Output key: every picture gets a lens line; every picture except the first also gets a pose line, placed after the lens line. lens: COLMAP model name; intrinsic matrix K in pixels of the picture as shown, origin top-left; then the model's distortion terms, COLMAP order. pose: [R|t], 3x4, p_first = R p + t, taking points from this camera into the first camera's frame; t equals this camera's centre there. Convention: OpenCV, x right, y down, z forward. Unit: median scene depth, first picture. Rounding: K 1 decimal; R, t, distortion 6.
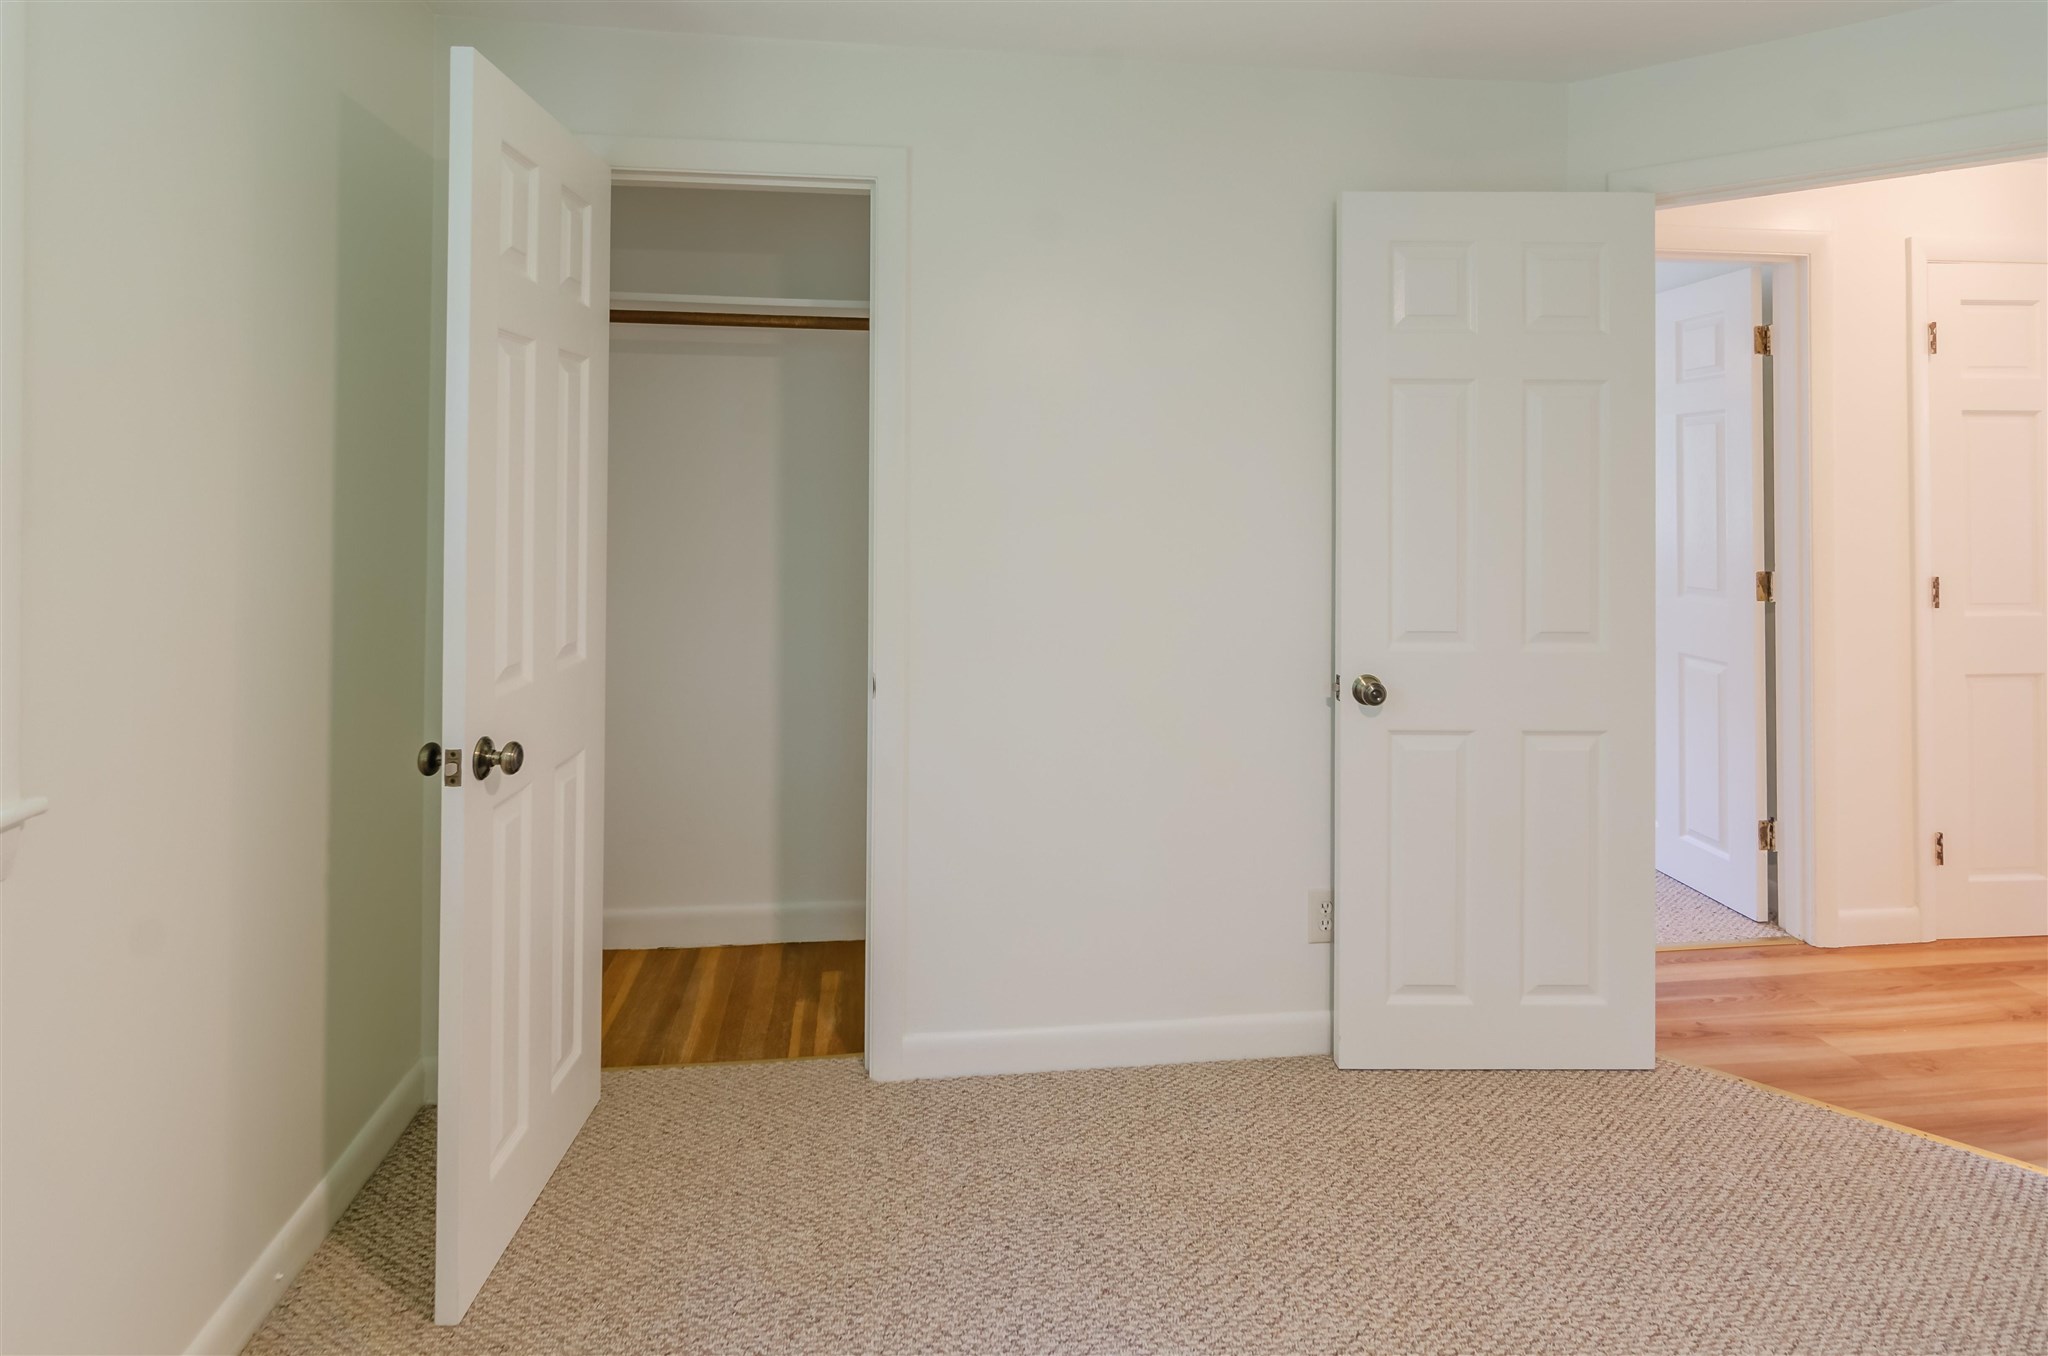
lens RADIAL K [[1054.2, 0, 1008.2], [0, 1054.2, 477.8], [0, 0, 1]] dist [0.000422, 0.000674]
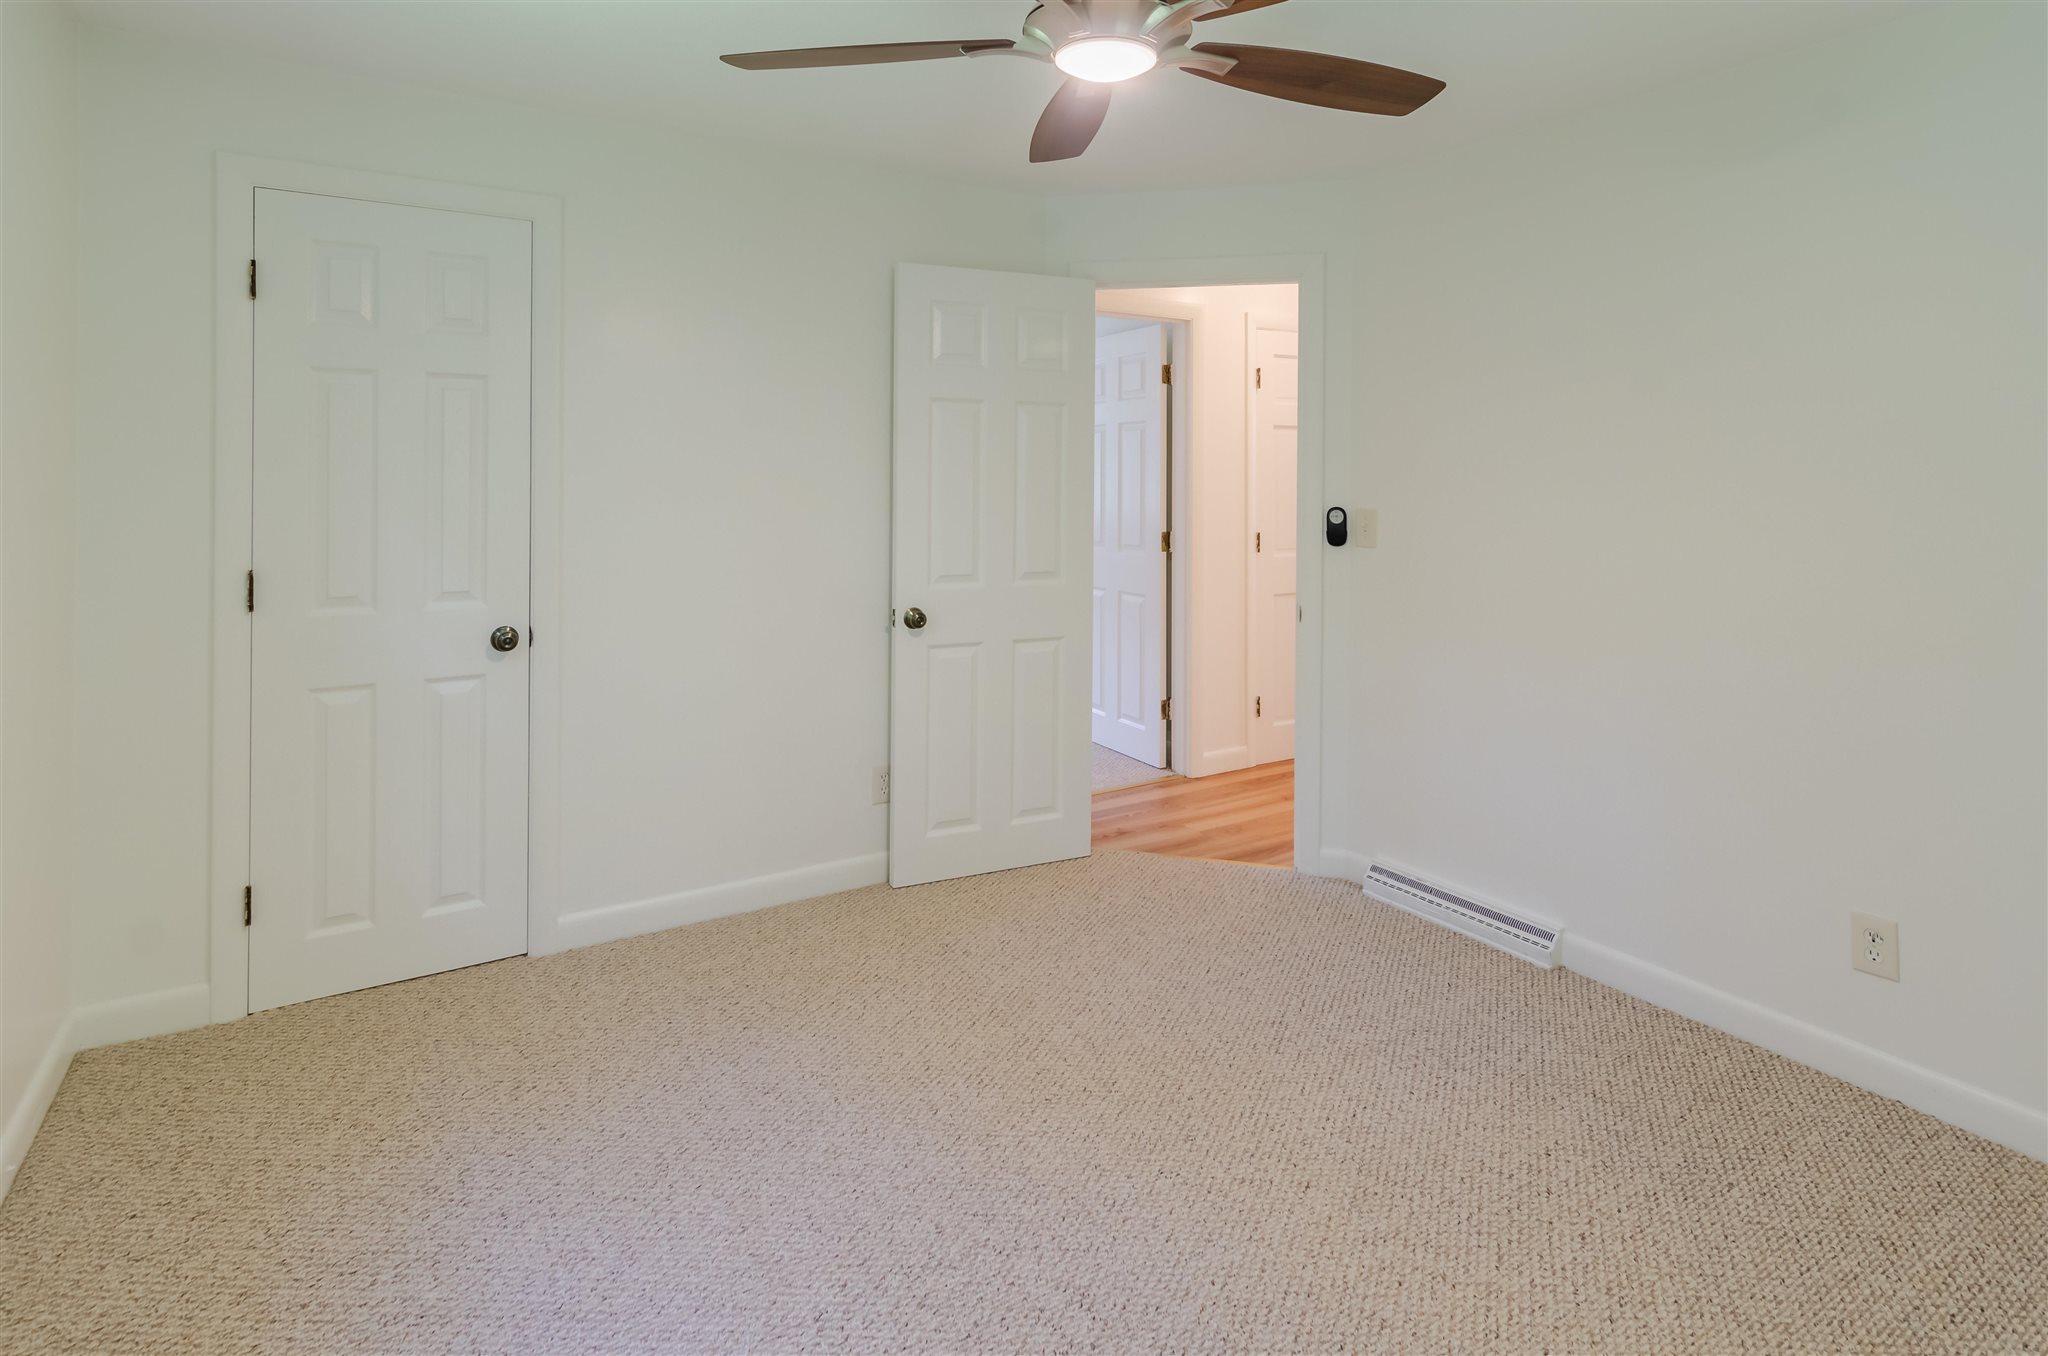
lens RADIAL K [[1054.2, 0, 1008.2], [0, 1054.2, 477.8], [0, 0, 1]] dist [0.000422, 0.000674]
pose [[0.908521, 0.000116, 0.417840, -0.131898], [-0.006167, 0.999895, 0.013132, -0.005765], [-0.417794, -0.014508, 0.908426, -0.326003]]
